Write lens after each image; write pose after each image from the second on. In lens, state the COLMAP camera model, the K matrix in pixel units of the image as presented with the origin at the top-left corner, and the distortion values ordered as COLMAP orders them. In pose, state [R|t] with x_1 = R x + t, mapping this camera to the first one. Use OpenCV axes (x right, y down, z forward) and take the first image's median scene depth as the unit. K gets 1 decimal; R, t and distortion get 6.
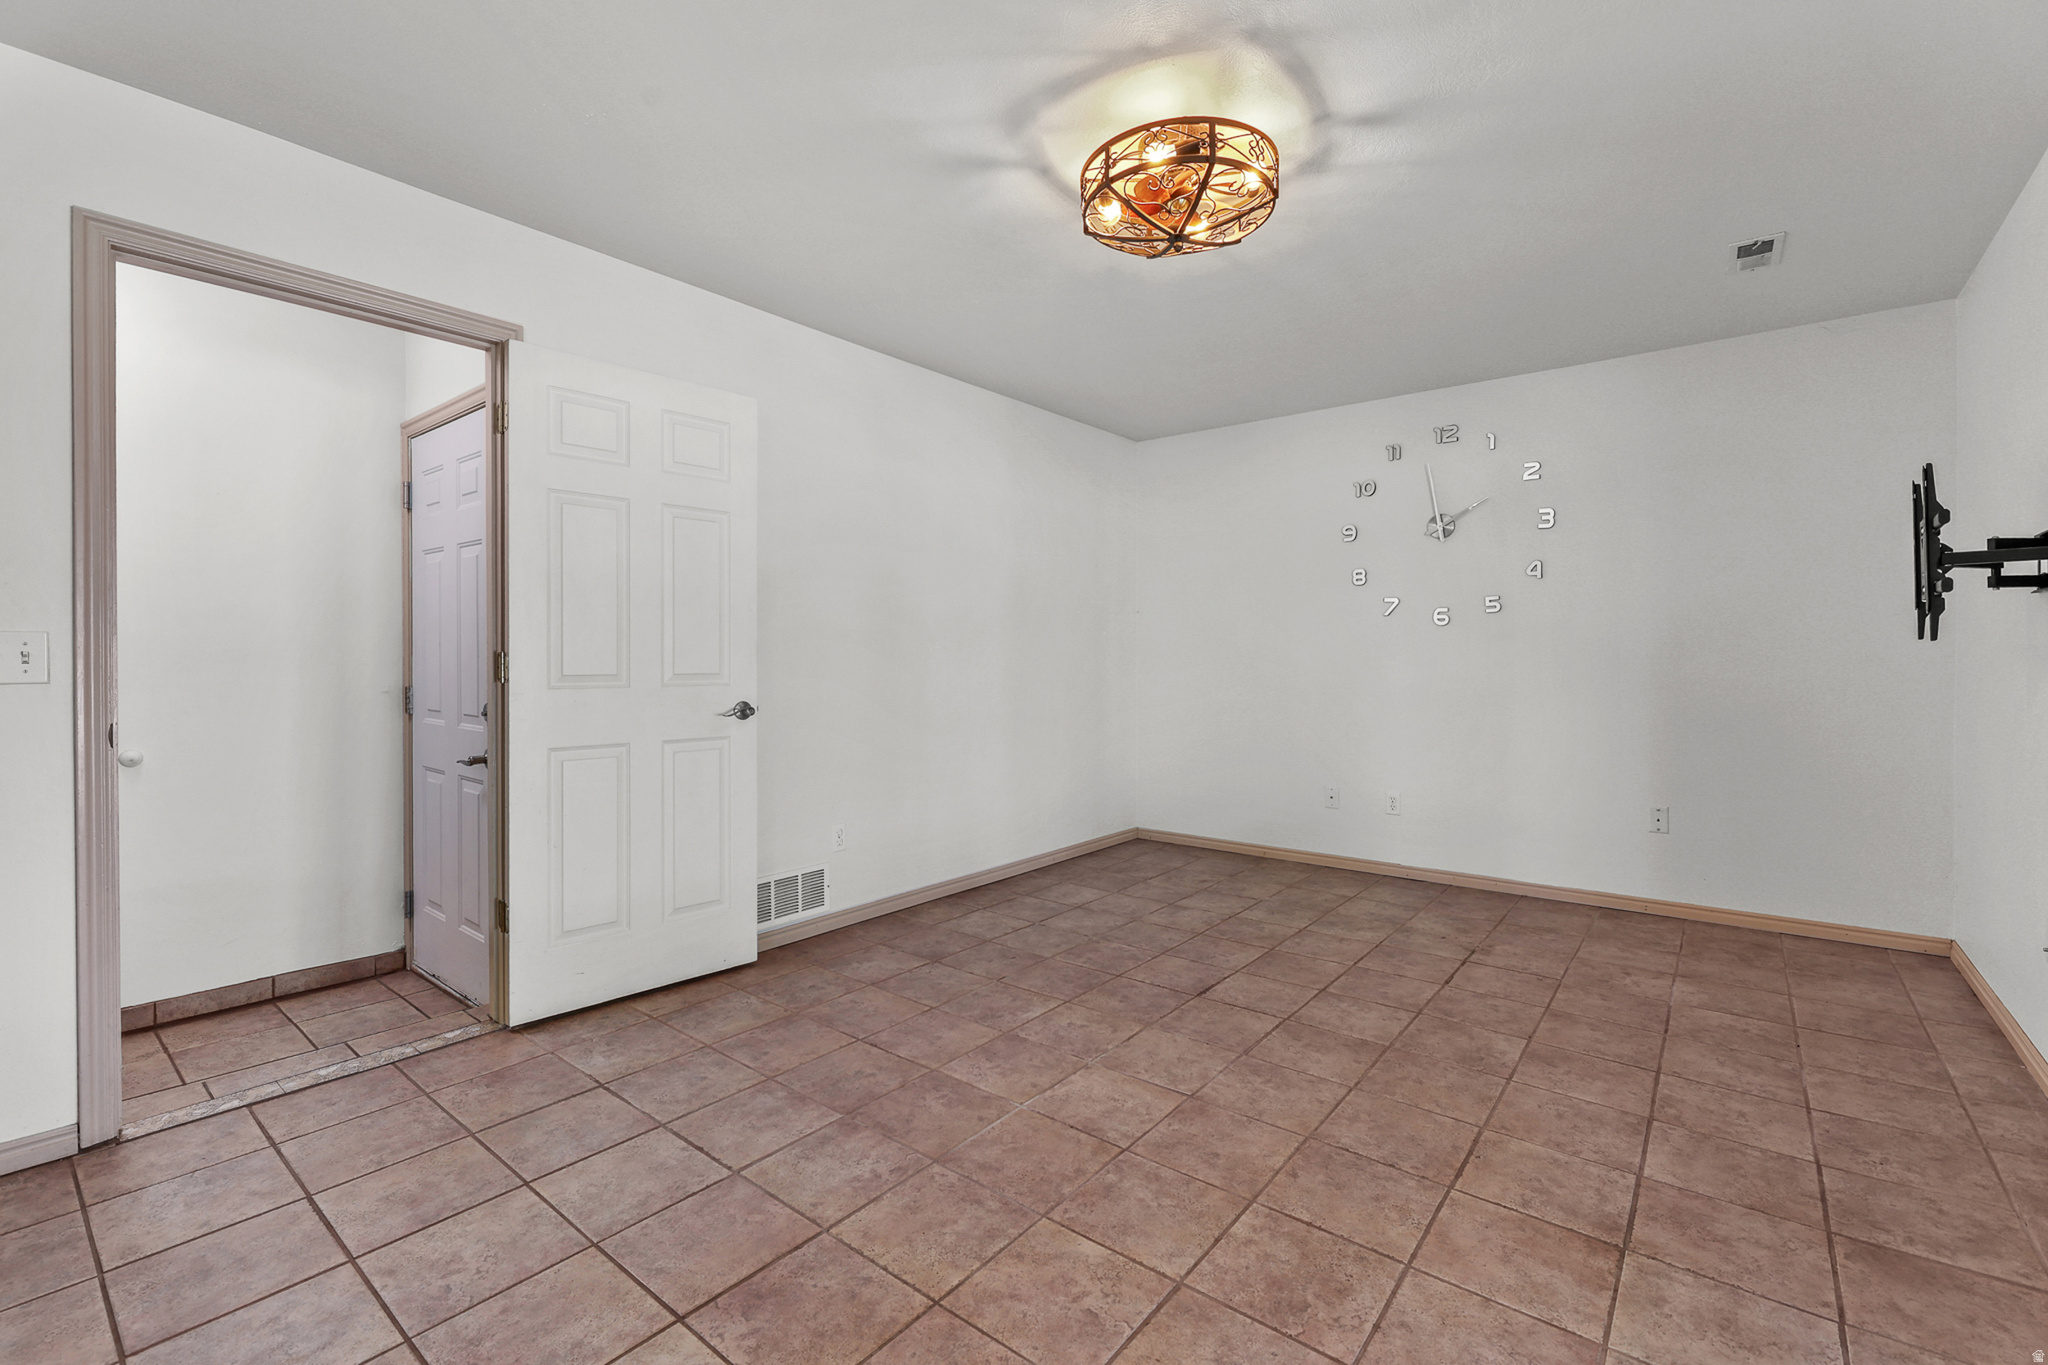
lens RADIAL K [[891.2, 0, 1029.0], [0, 891.2, 665.9], [0, 0, 1]] dist [-0.001133, -0.000607]
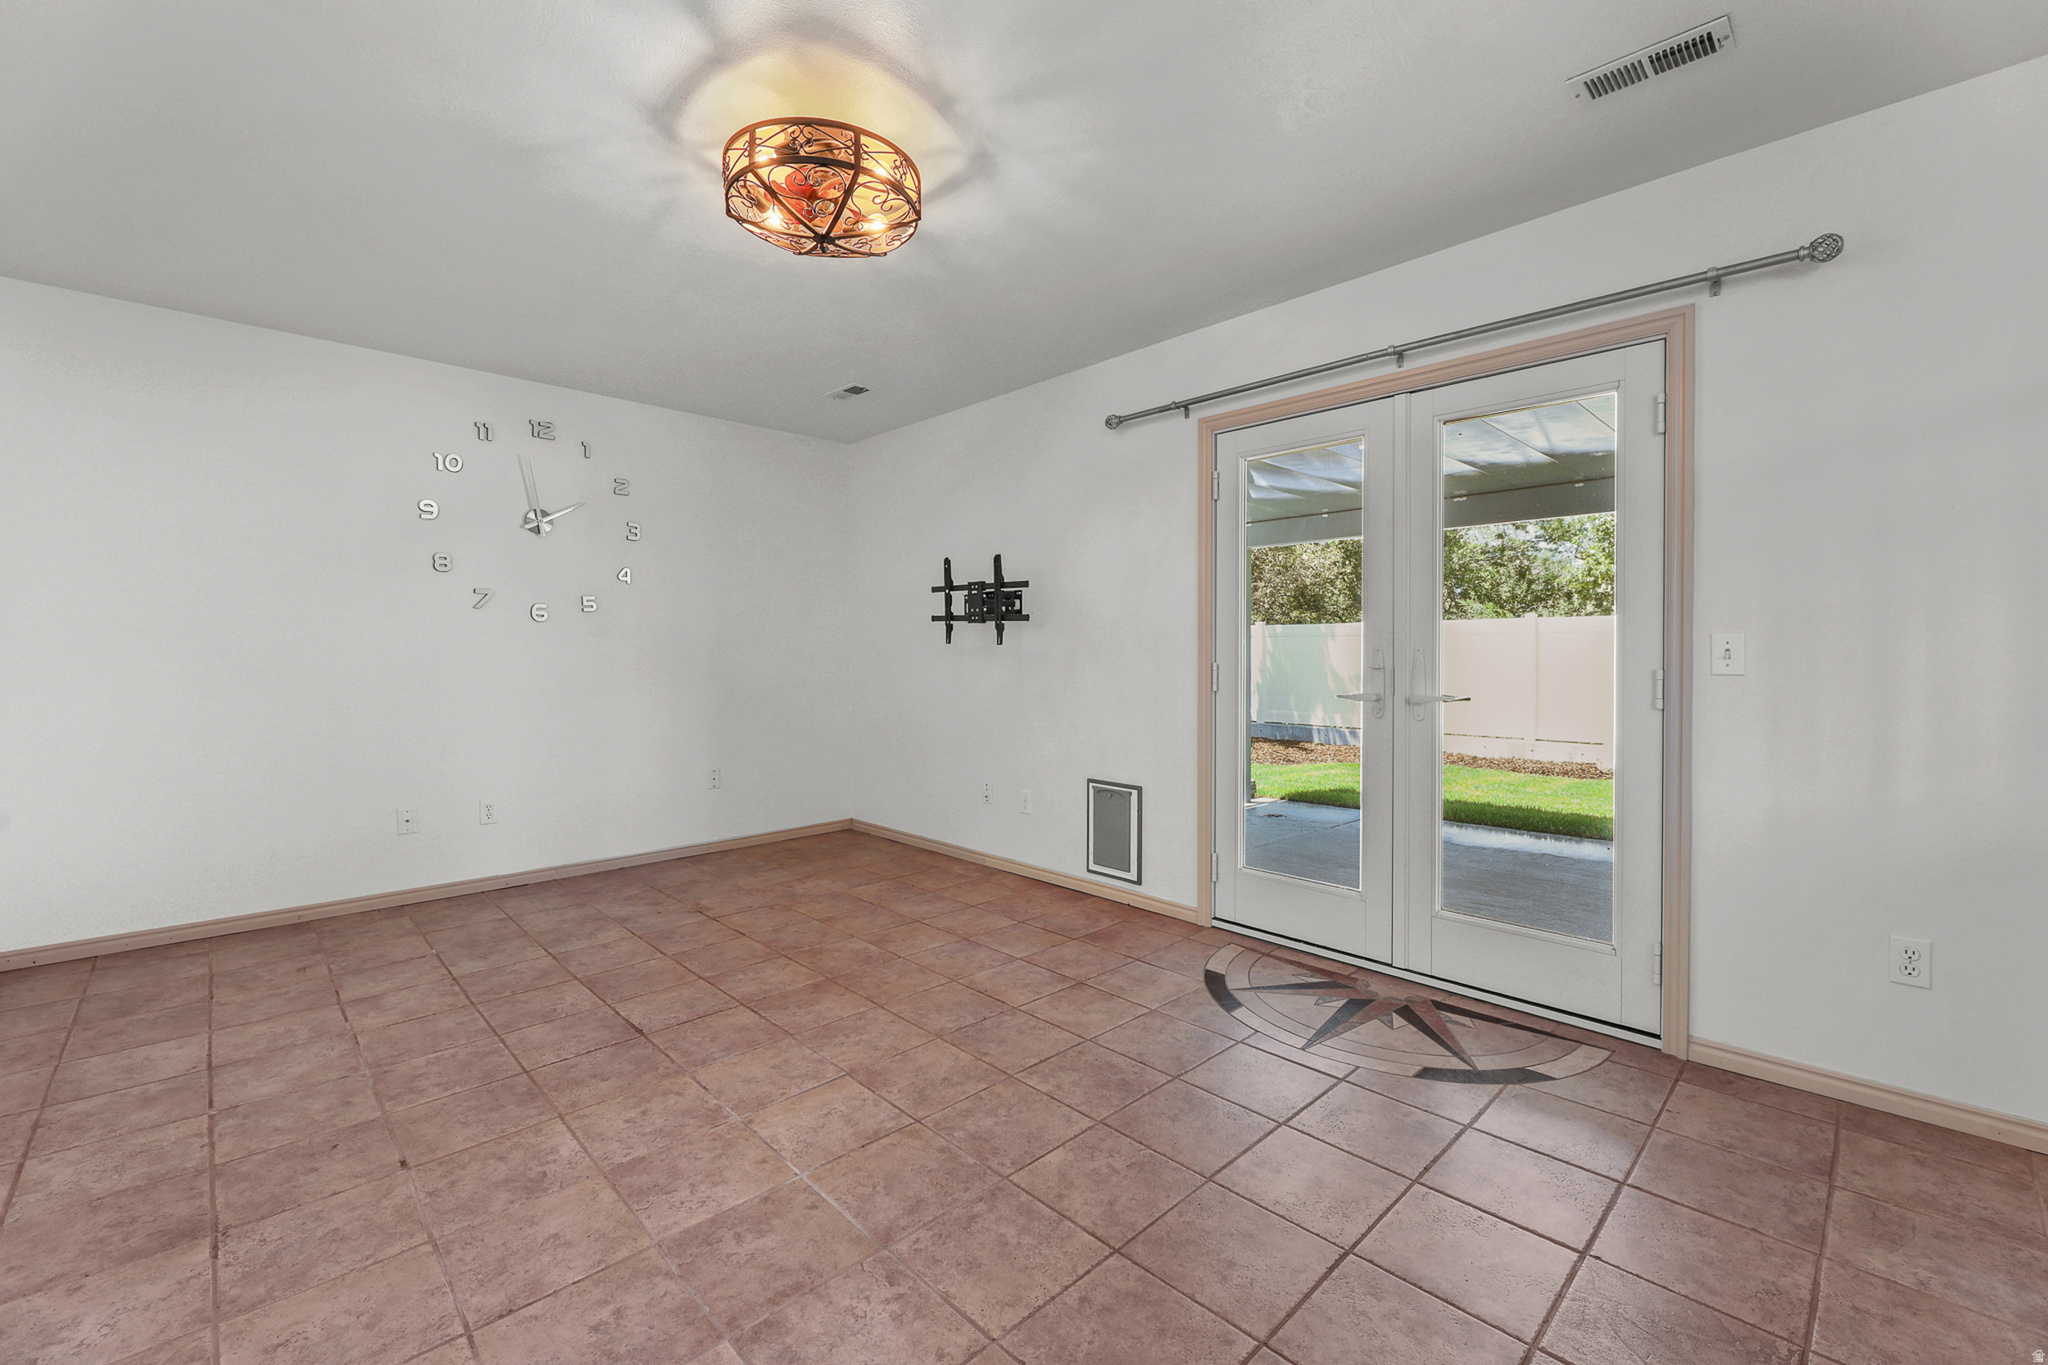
lens RADIAL K [[844.7, 0, 1026.2], [0, 844.7, 658.8], [0, 0, 1]] dist [-0.000779, -0.000593]
pose [[0.123983, -0.005799, 0.992267, -0.654683], [0.010624, 0.999933, 0.004516, -0.003442], [-0.992228, 0.009982, 0.124036, 0.567009]]
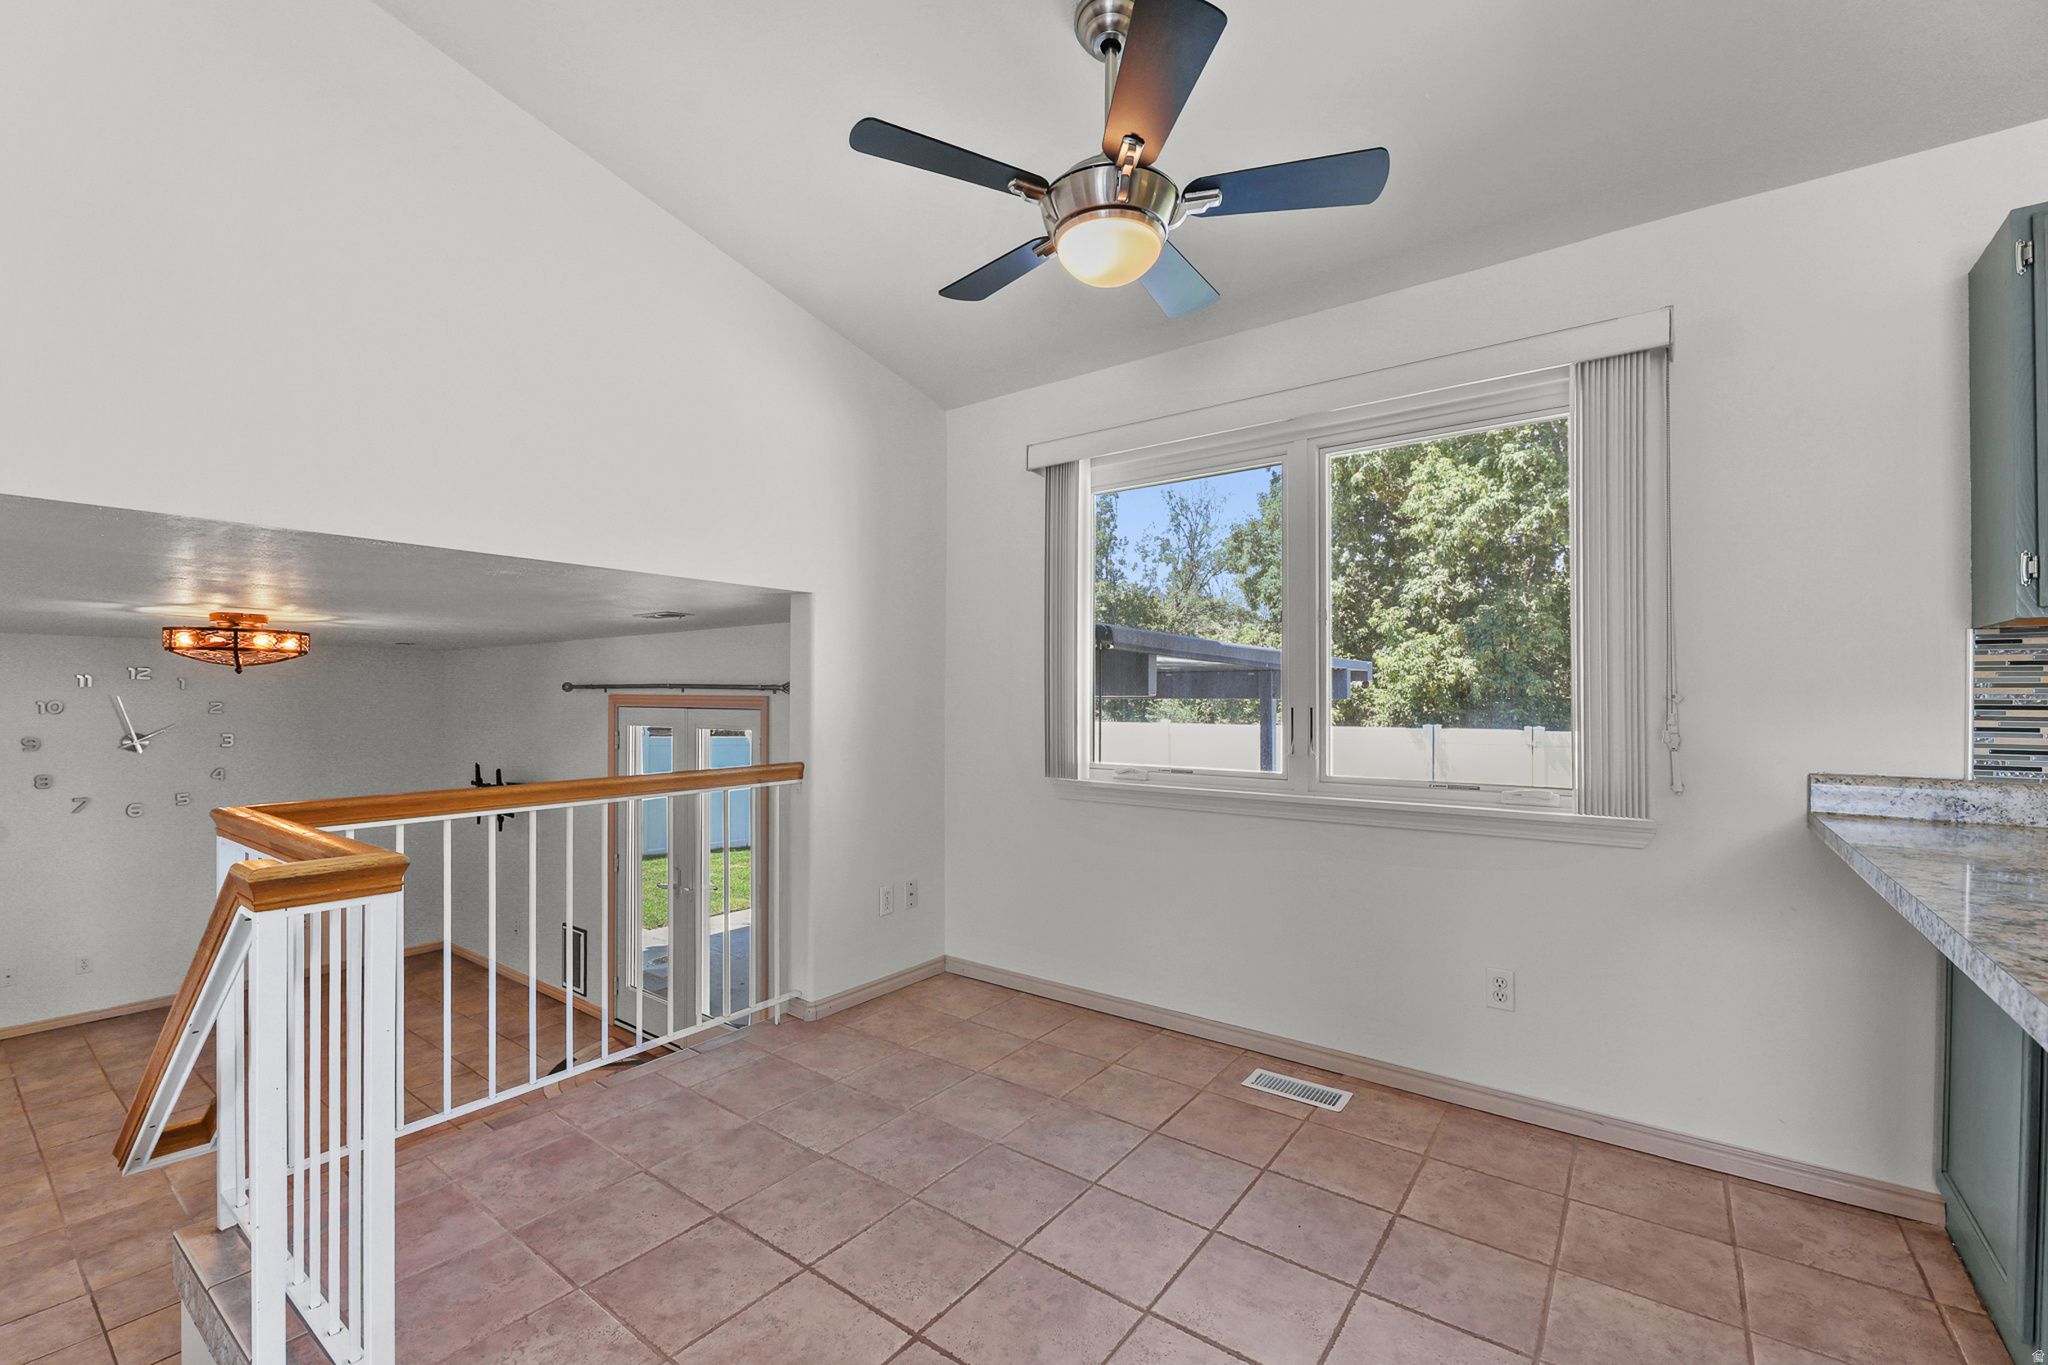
lens RADIAL K [[849.2, 0, 1026.3], [0, 849.2, 693.4], [0, 0, 1]] dist [-0.003856, -0.001047]
pose [[-0.042312, 0.005472, 0.999089, -1.382790], [0.006727, 0.999964, -0.005192, -0.349767], [-0.999082, 0.006501, -0.042348, -0.444743]]
